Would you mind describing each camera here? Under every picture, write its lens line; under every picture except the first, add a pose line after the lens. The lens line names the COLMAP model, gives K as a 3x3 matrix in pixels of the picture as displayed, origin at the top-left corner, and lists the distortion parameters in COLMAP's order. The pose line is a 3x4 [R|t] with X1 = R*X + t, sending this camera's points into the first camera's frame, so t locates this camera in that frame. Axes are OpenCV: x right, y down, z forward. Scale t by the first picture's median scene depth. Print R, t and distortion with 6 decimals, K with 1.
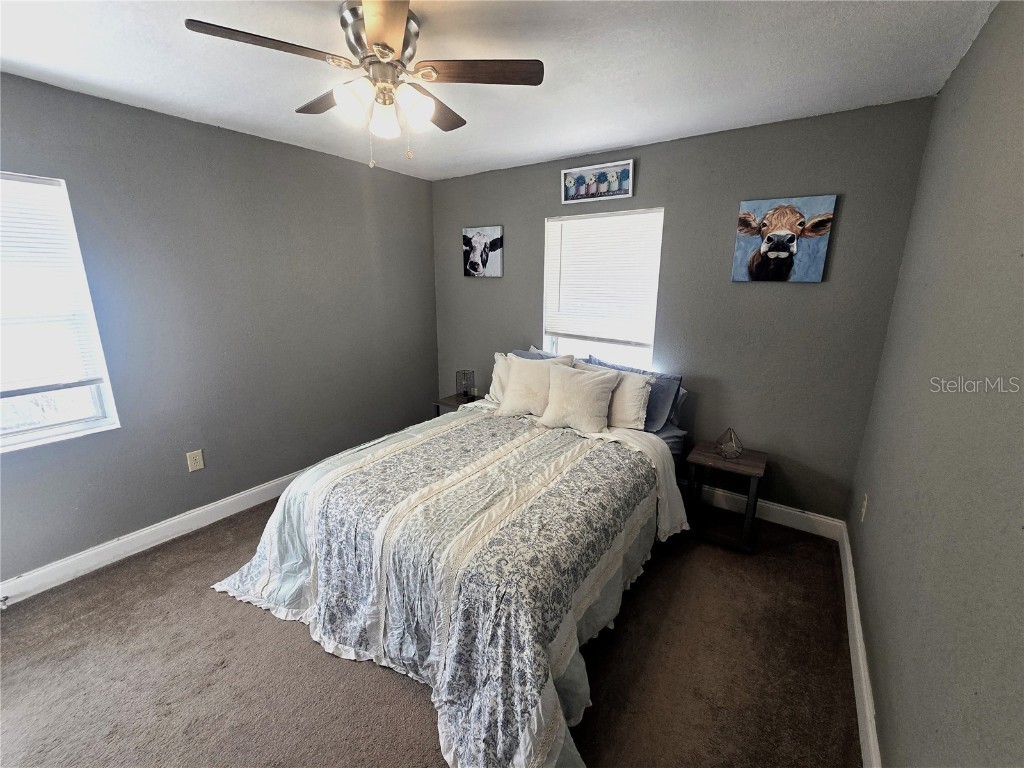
lens RADIAL K [[420.1, 0, 510.4], [0, 420.1, 377.6], [0, 0, 1]] dist [-0.003380, -0.000057]
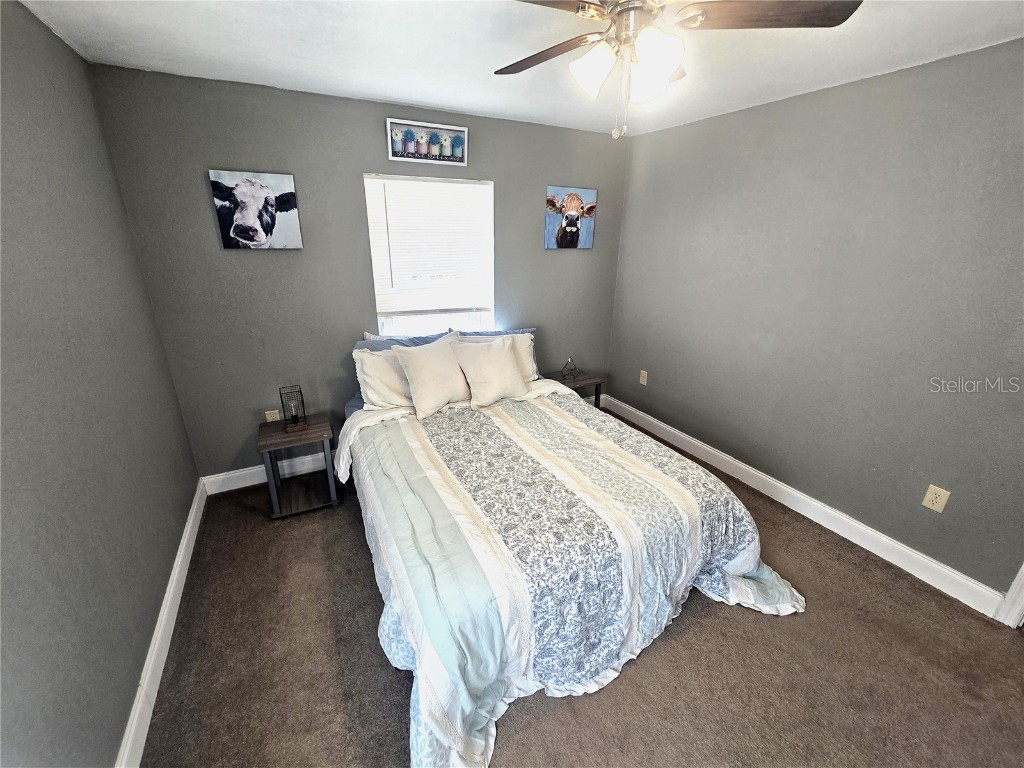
lens RADIAL K [[420.1, 0, 510.4], [0, 420.1, 377.6], [0, 0, 1]] dist [-0.003380, -0.000057]
pose [[0.462554, -0.296202, 0.835648, -0.675040], [0.196292, 0.953364, 0.229274, -0.158539], [-0.864588, 0.057980, 0.499125, 0.440536]]
